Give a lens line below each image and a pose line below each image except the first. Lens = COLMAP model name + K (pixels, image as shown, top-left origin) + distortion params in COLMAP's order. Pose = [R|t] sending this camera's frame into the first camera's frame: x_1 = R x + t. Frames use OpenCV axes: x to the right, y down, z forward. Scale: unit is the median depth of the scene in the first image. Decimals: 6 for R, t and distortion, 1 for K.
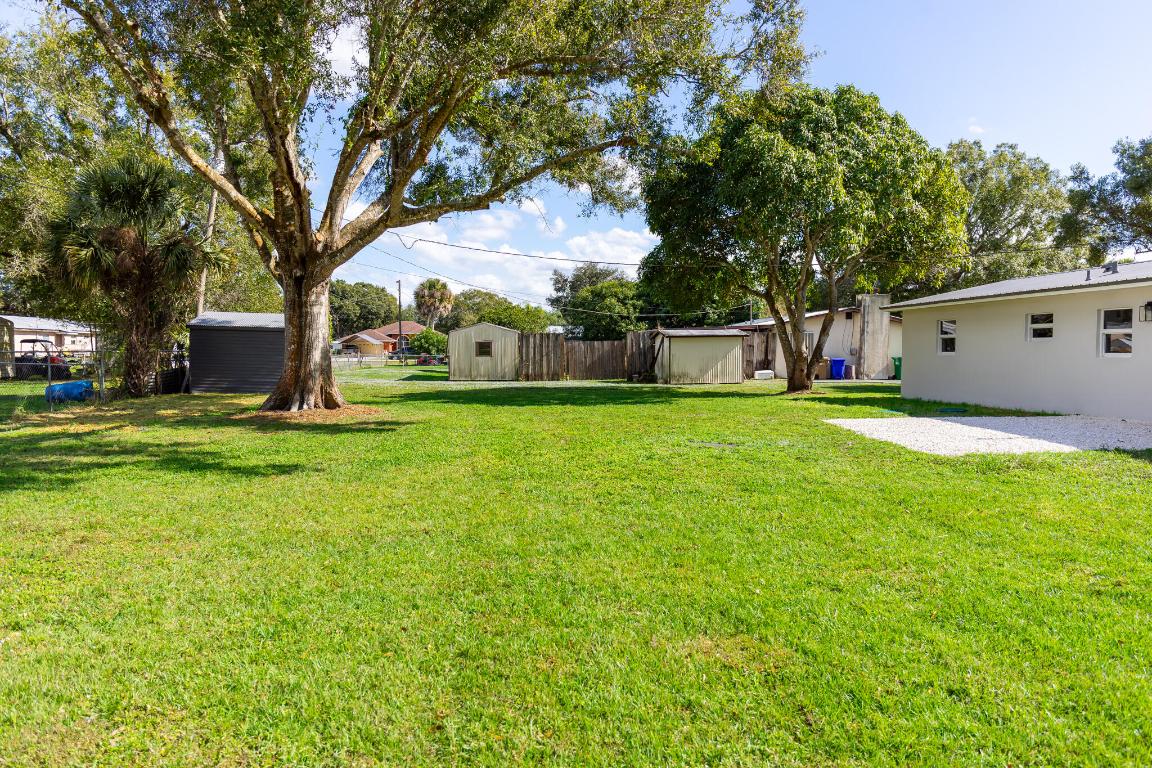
lens RADIAL K [[770.8, 0, 576.0], [0, 770.8, 384.0], [0, 0, 1]] dist [-0.023109, -0.000021]
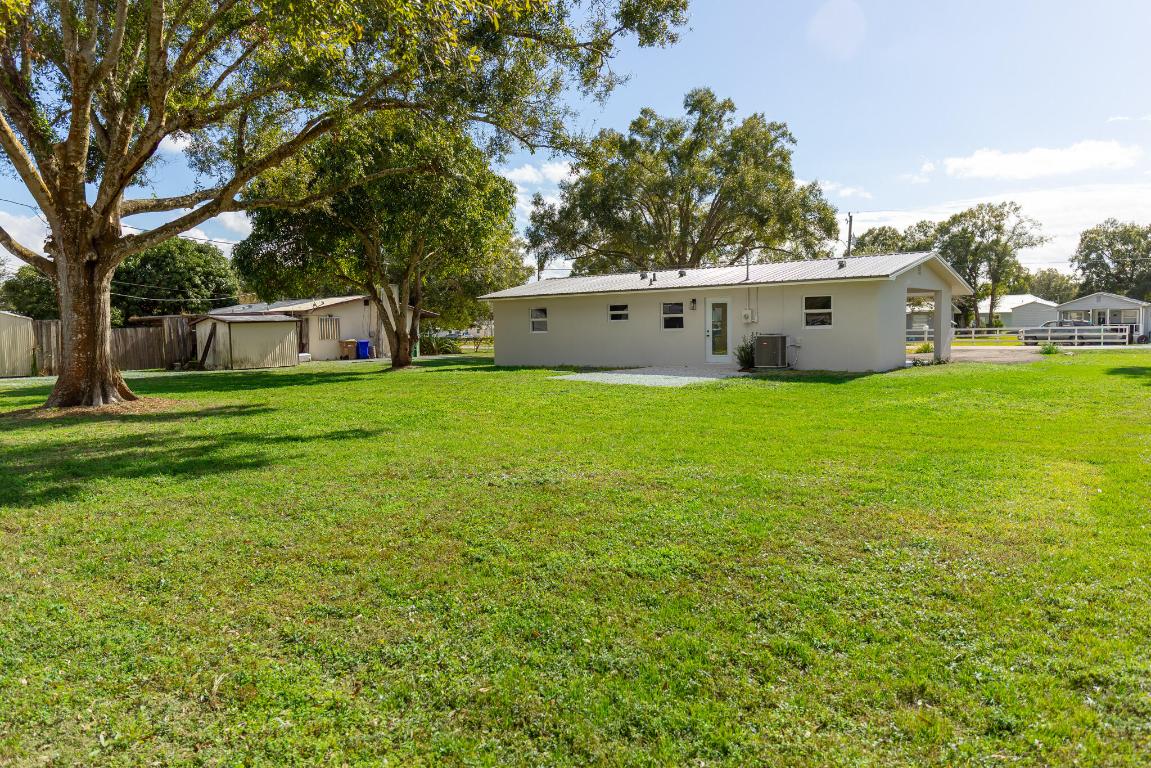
lens RADIAL K [[770.1, 0, 575.5], [0, 770.1, 384.0], [0, 0, 1]] dist [-0.023109, -0.000021]
pose [[0.707885, -0.065395, 0.703293, -0.289796], [0.051242, 0.997836, 0.041206, 0.000645], [-0.704466, 0.006869, 0.709704, -0.031102]]
